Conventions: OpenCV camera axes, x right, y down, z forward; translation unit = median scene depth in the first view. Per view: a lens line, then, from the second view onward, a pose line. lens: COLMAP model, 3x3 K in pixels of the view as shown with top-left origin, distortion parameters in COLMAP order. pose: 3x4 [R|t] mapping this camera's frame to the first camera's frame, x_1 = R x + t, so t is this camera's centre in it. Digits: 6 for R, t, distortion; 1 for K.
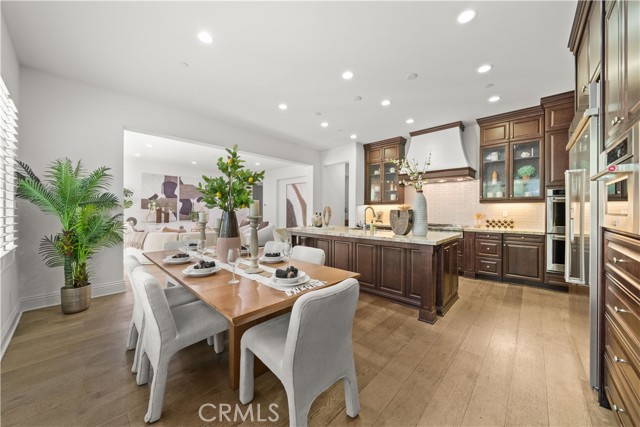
lens RADIAL K [[229.3, 0, 325.3], [0, 229.3, 211.2], [0, 0, 1]] dist [-0.006025, -0.000205]
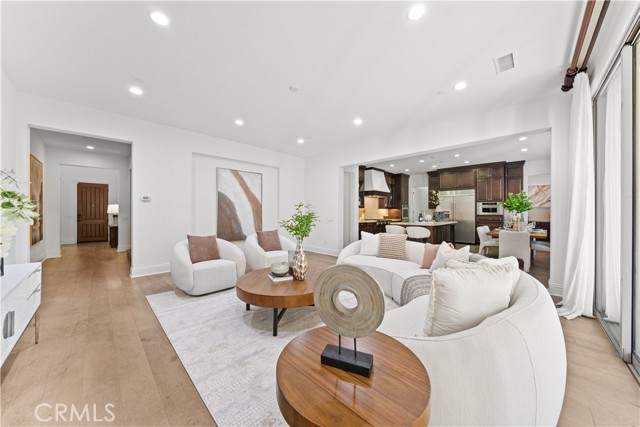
lens RADIAL K [[219.6, 0, 319.9], [0, 219.6, 213.5], [0, 0, 1]] dist [-0.001802, 0.000316]
pose [[0.052328, -0.009818, 0.998582, -1.164720], [-0.001197, 0.999950, 0.009894, -0.008441], [-0.998629, -0.001713, 0.052313, 1.166842]]
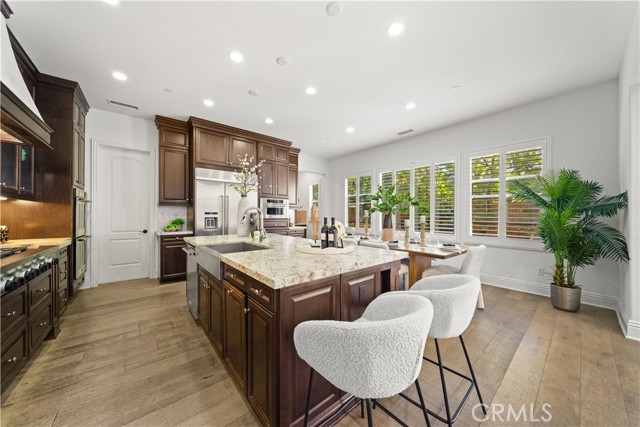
lens RADIAL K [[219.6, 0, 318.2], [0, 219.6, 215.1], [0, 0, 1]] dist [-0.001802, 0.000316]
pose [[-0.987465, -0.008565, 0.157605, -0.070793], [-0.009323, 0.999948, -0.004073, -0.000030], [-0.157562, -0.005491, -0.987494, 1.025982]]
